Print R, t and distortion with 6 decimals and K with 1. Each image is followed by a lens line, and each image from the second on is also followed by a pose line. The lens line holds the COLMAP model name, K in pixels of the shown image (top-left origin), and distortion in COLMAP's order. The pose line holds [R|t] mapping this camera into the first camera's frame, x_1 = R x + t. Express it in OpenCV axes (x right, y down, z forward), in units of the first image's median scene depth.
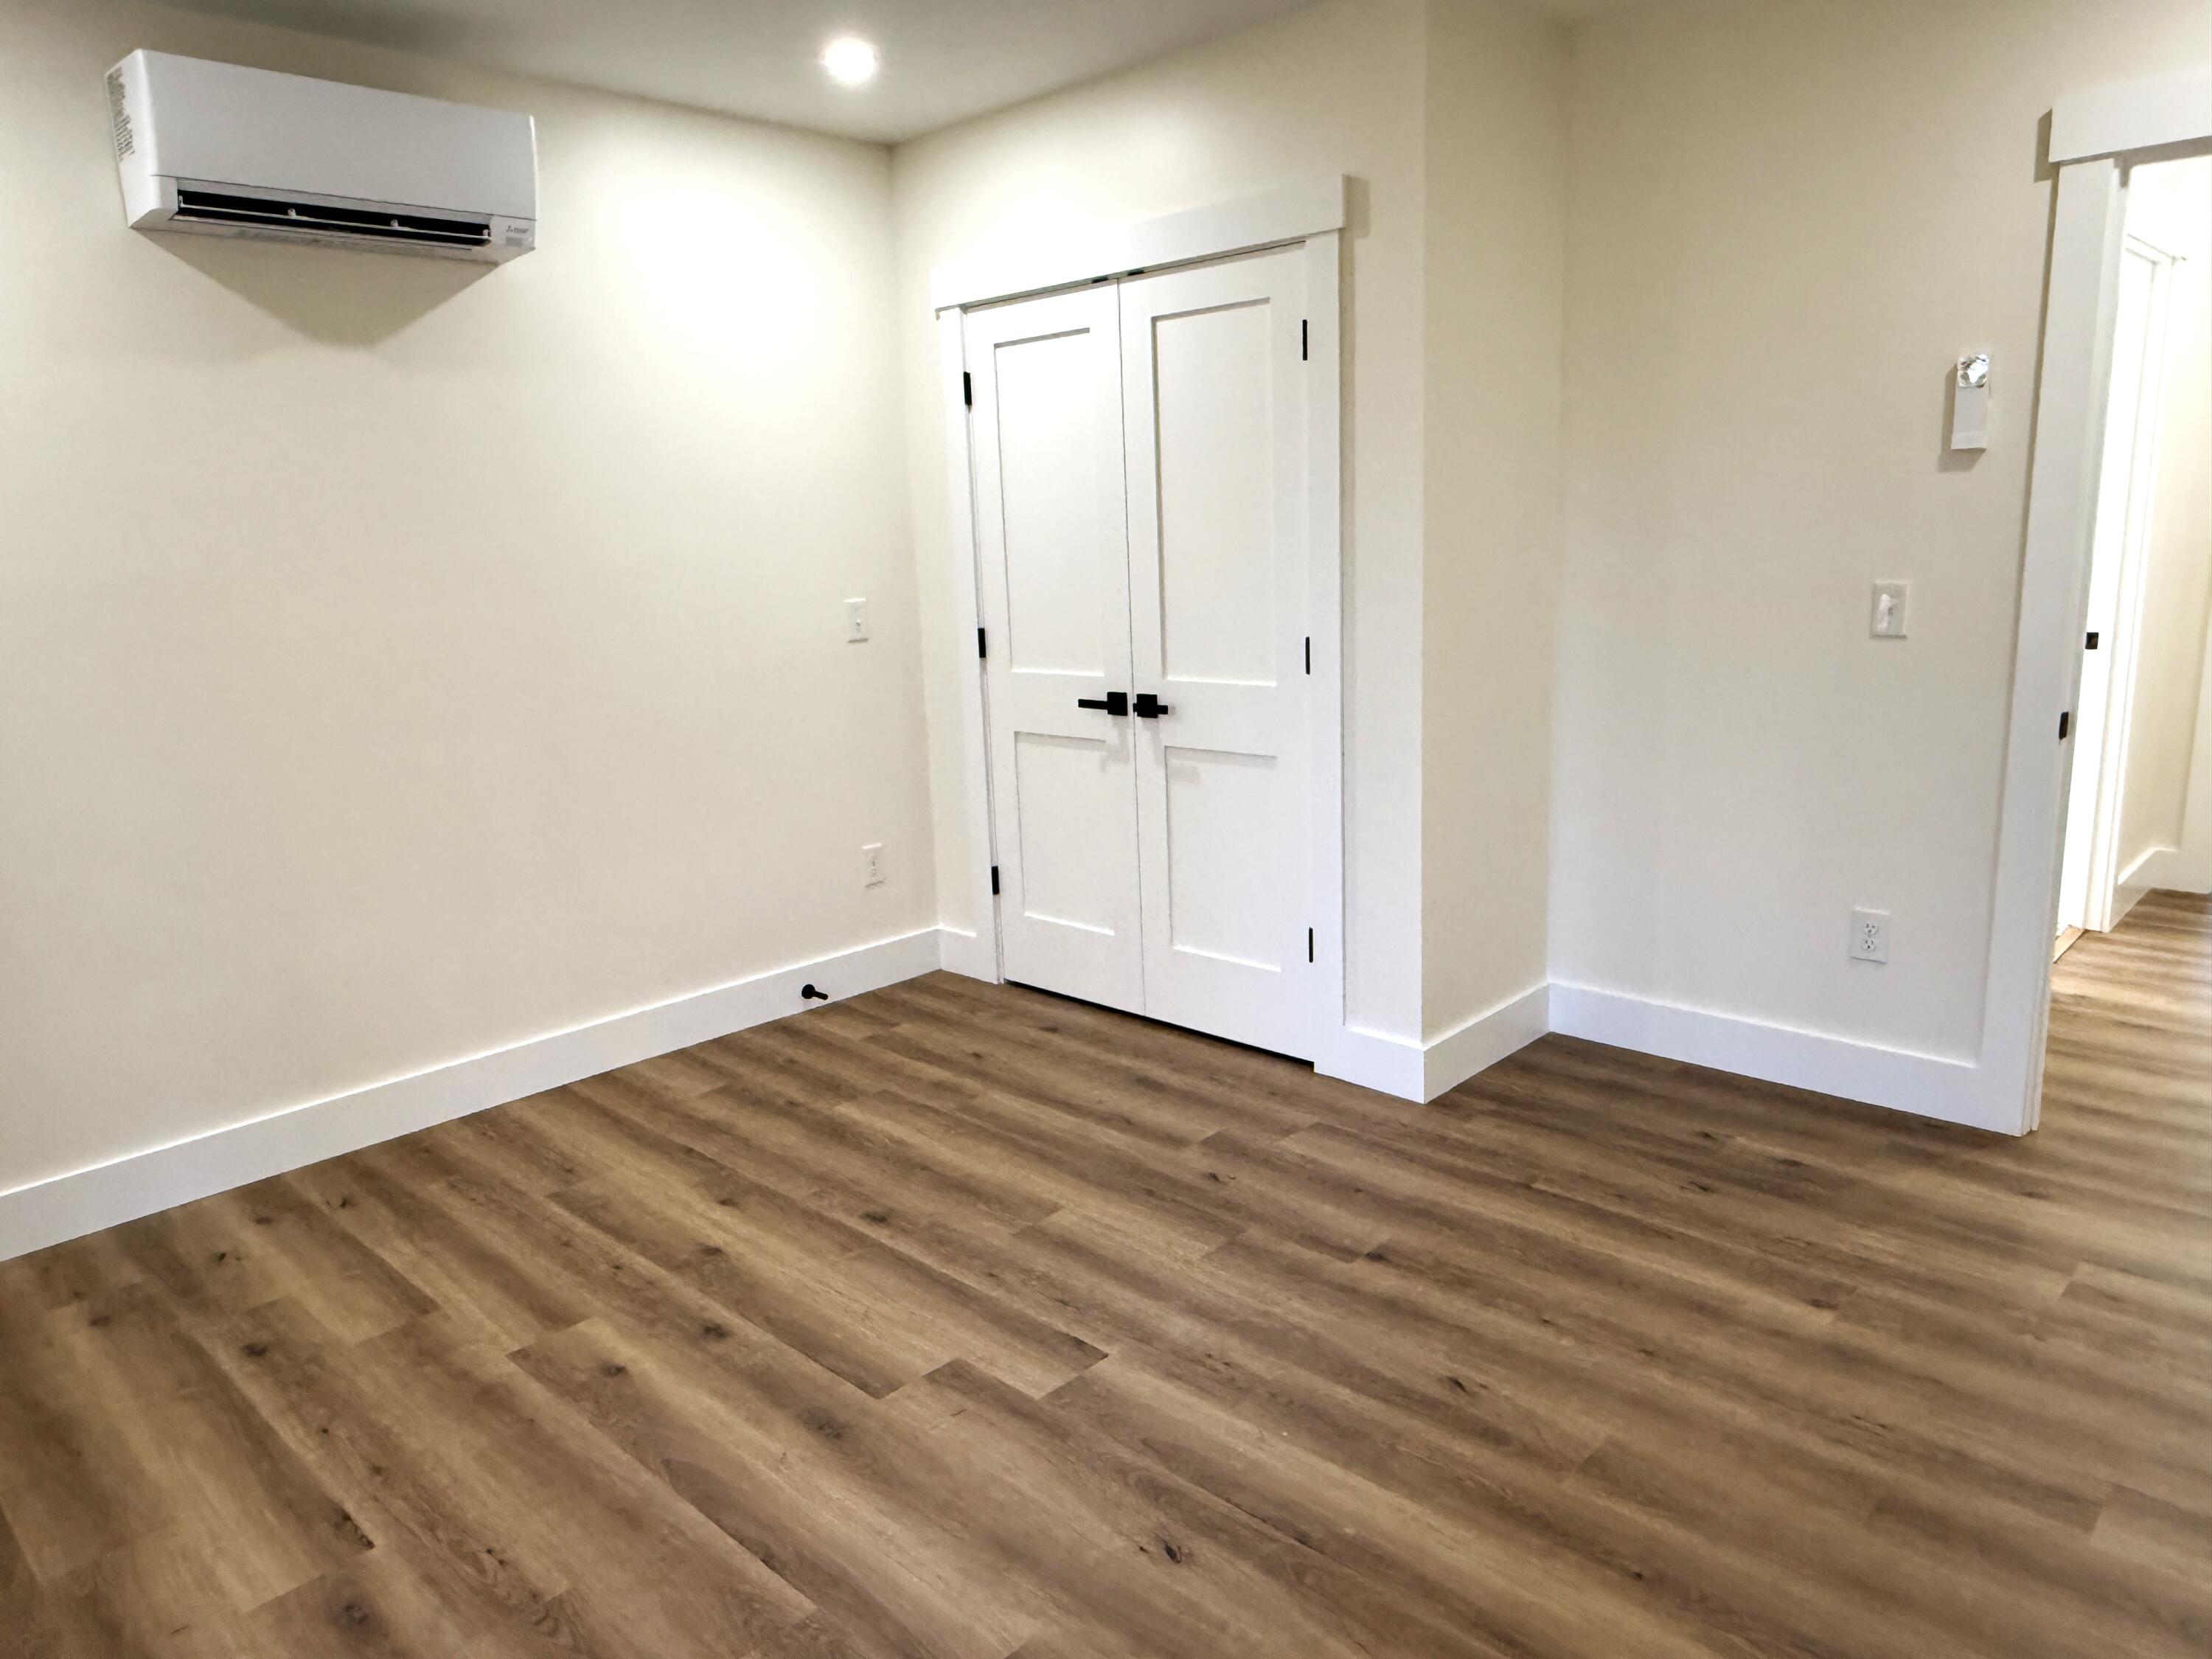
lens RADIAL K [[1467.6, 0, 1096.5], [0, 1467.6, 833.7], [0, 0, 1]] dist [-0.001786, 0.001997]
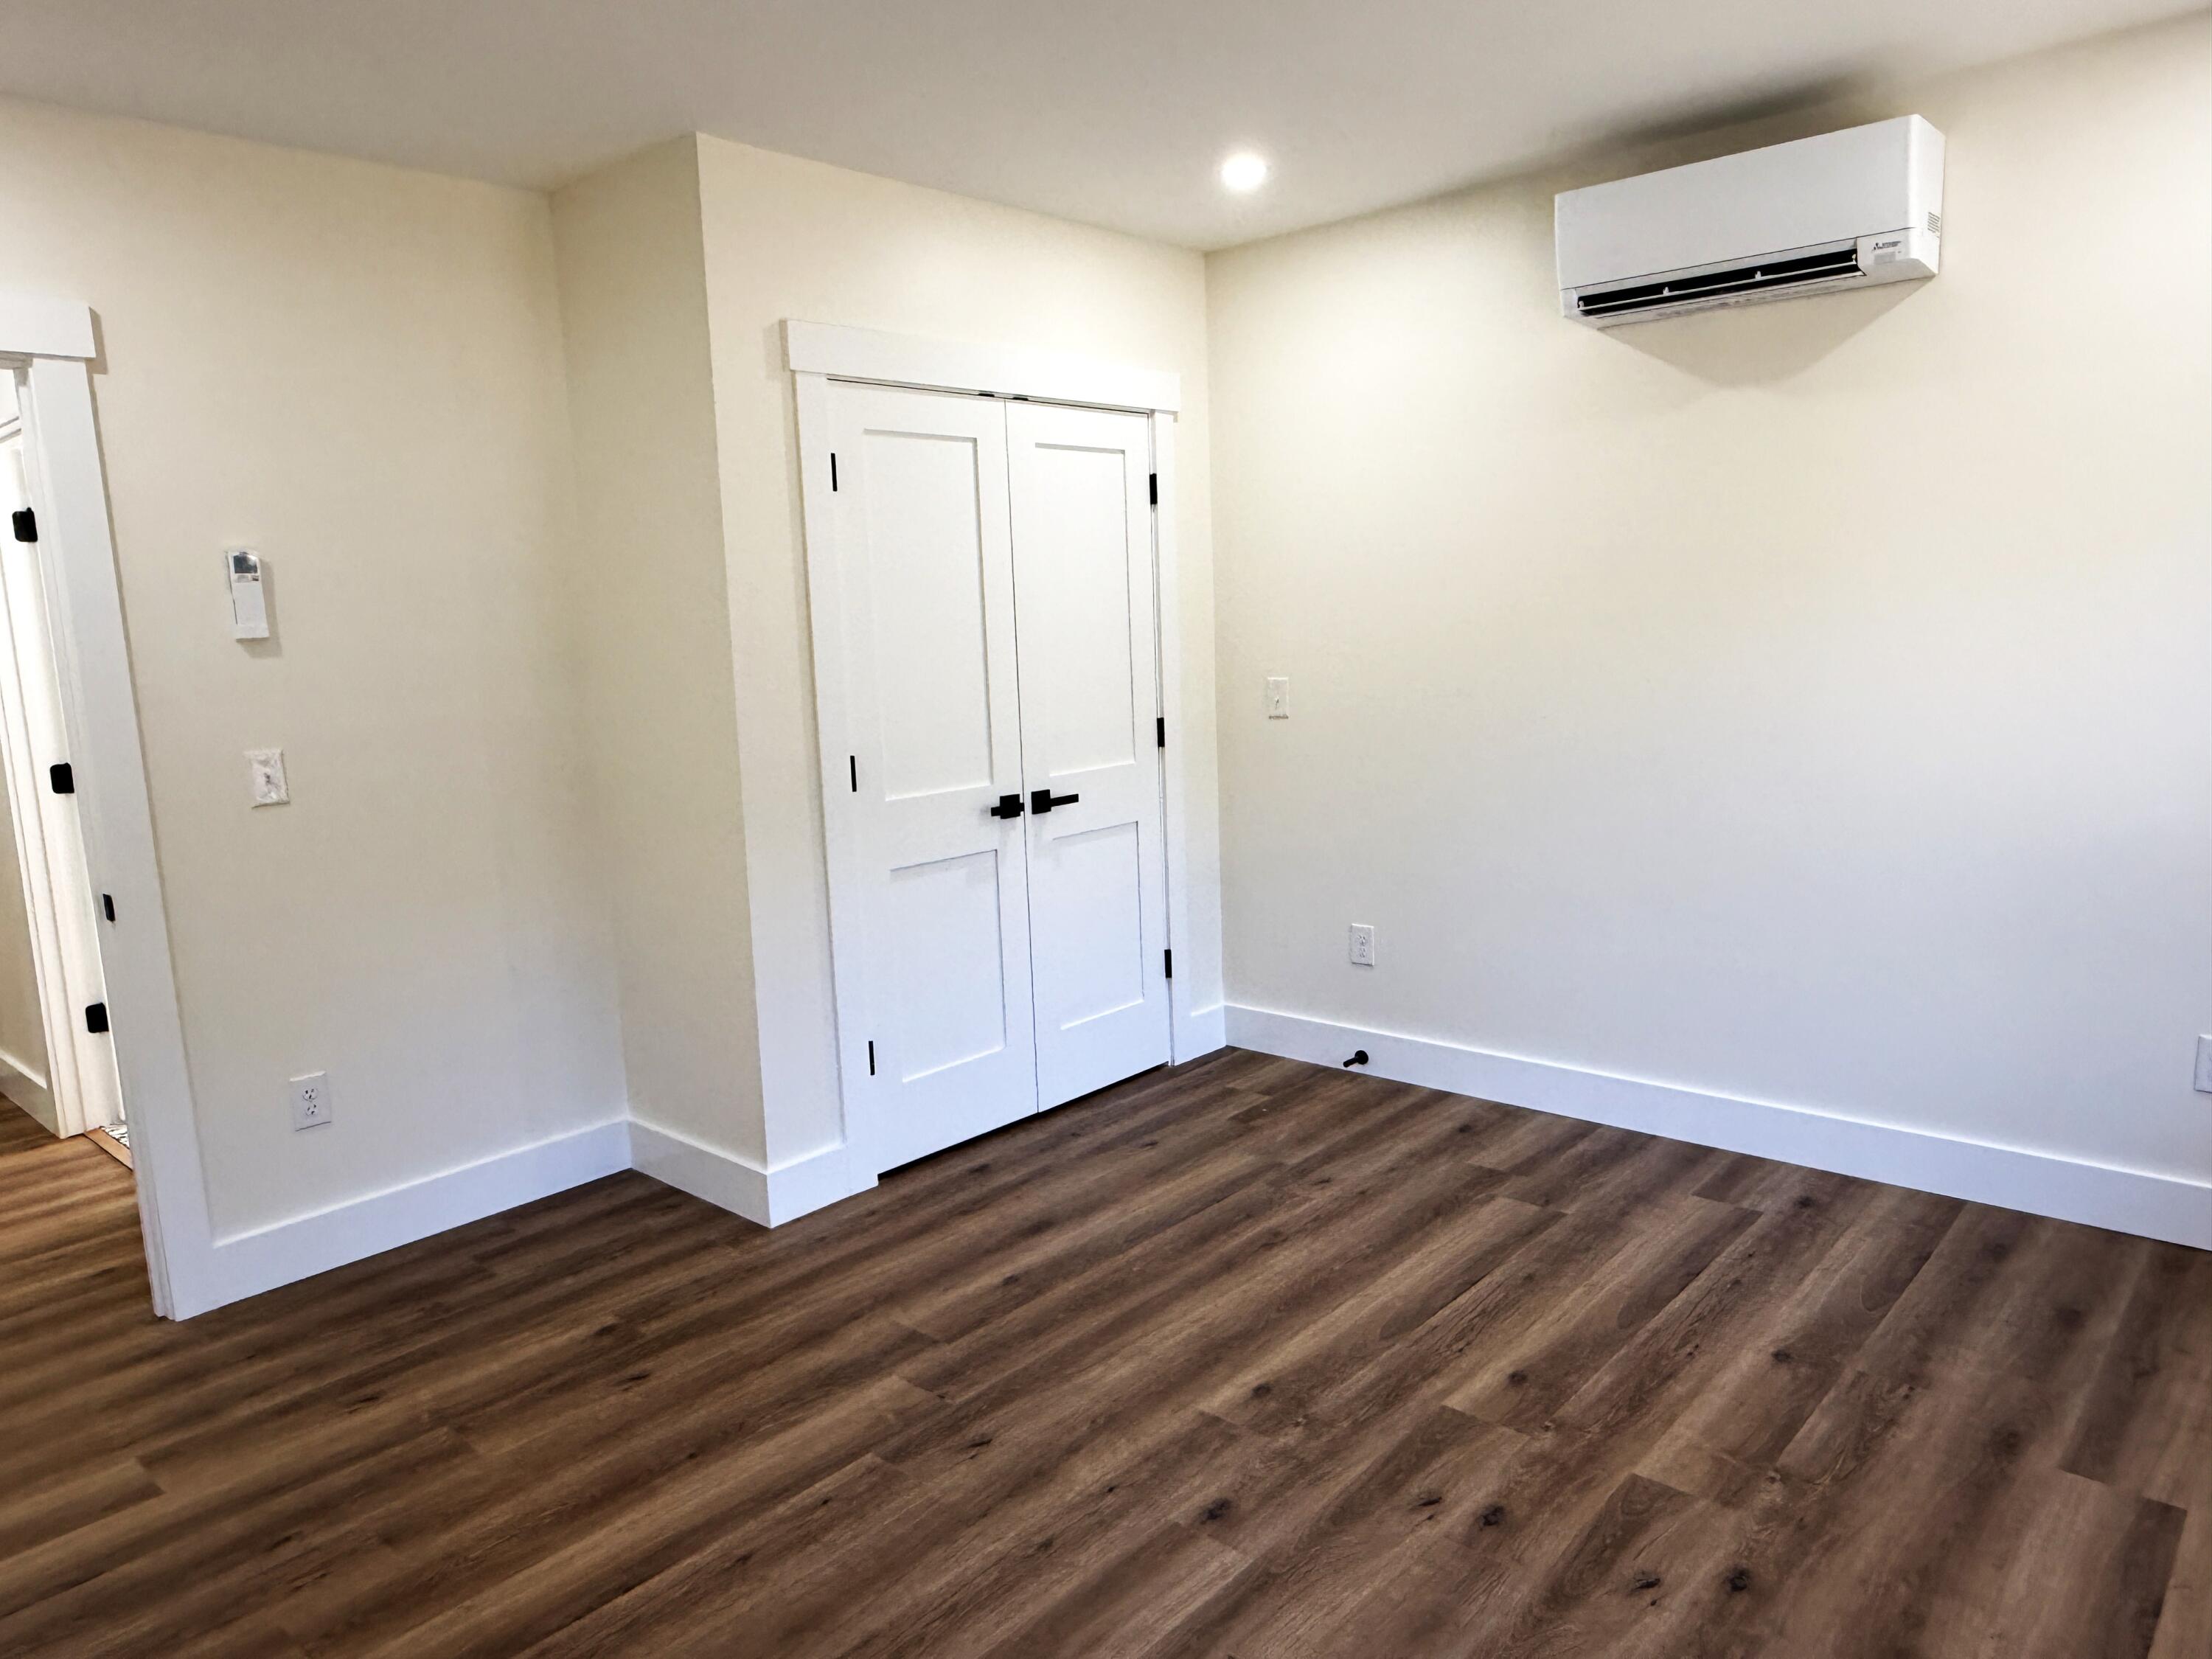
lens RADIAL K [[1501.4, 0, 1100.0], [0, 1501.4, 831.1], [0, 0, 1]] dist [-0.002382, 0.001084]
pose [[-0.021802, -0.101207, 0.994626, -1.212314], [0.251847, 0.962224, 0.103430, -0.196278], [-0.967521, 0.252749, 0.004510, 1.129387]]
